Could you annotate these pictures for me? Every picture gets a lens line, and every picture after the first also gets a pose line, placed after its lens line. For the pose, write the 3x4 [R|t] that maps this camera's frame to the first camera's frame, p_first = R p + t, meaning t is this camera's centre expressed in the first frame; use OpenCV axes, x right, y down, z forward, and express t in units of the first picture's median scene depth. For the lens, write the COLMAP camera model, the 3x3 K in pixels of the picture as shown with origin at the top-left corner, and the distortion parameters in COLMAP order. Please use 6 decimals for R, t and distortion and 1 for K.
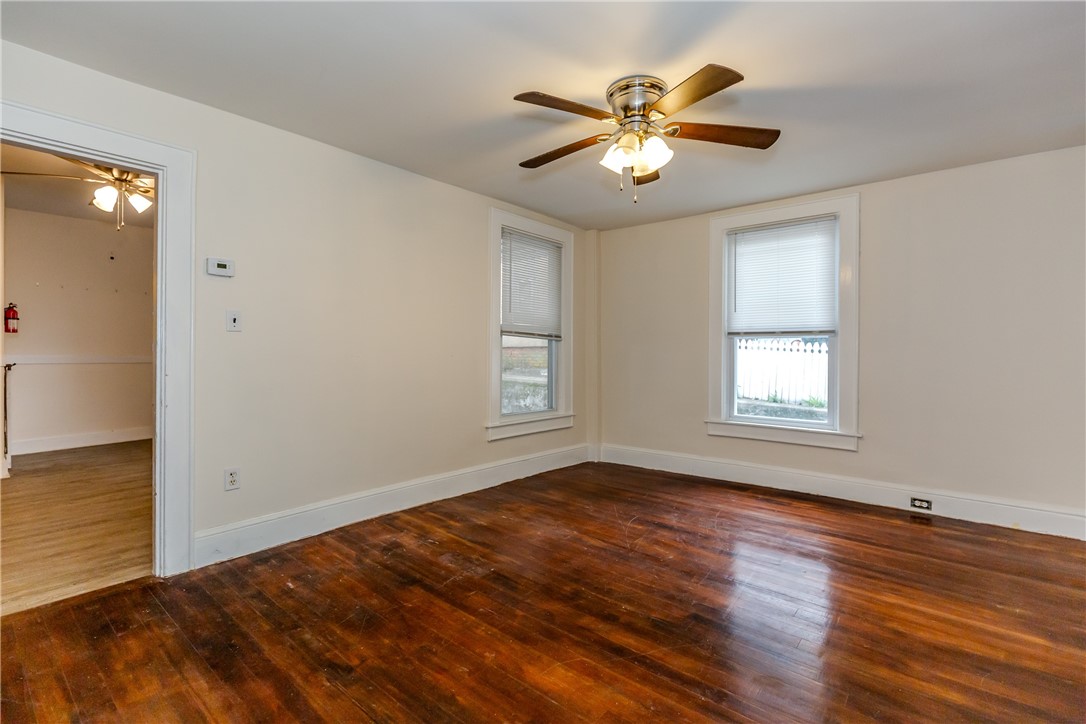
lens RADIAL K [[496.6, 0, 543.0], [0, 496.6, 362.0], [0, 0, 1]] dist [-0.003216, 0.000246]
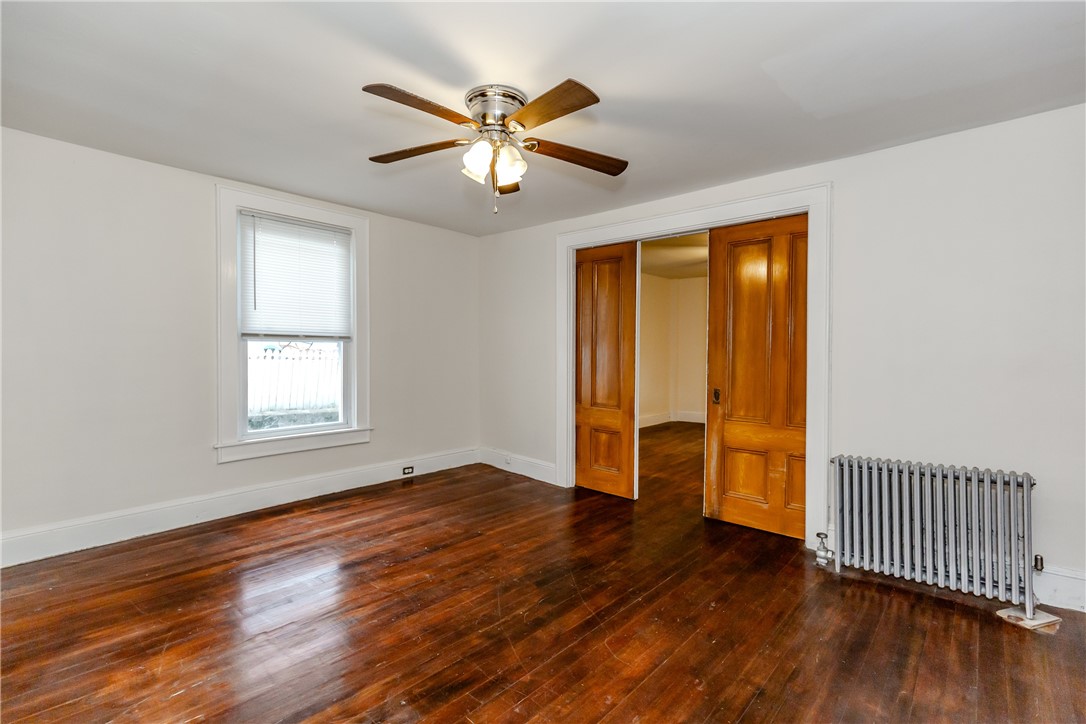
lens RADIAL K [[506.0, 0, 543.7], [0, 506.0, 354.8], [0, 0, 1]] dist [-0.000166, -0.000113]
pose [[0.028916, -0.012630, 0.999502, -0.618410], [0.016180, 0.999795, 0.012166, -0.035224], [-0.999451, 0.015820, 0.029115, 0.647981]]
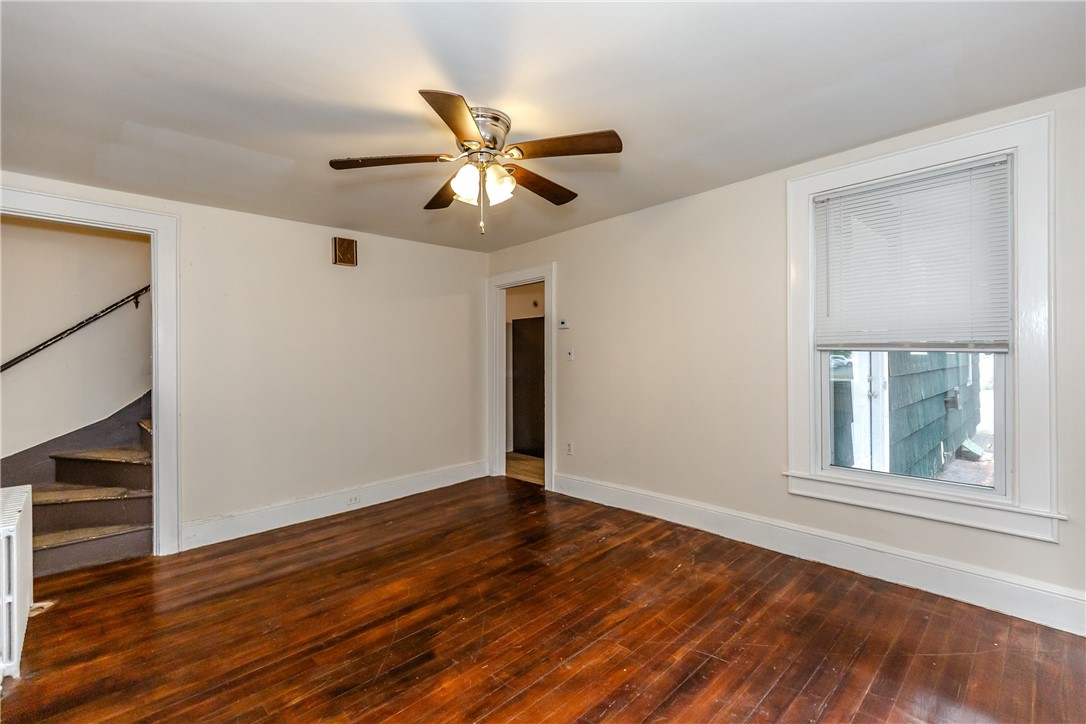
lens RADIAL K [[487.7, 0, 542.6], [0, 487.7, 357.1], [0, 0, 1]] dist [-0.000252, 0.000484]
pose [[-0.102767, -0.006212, -0.994686, 0.856288], [-0.006438, 0.999964, -0.005580, -0.051260], [0.994685, 0.005830, -0.102803, 0.904383]]
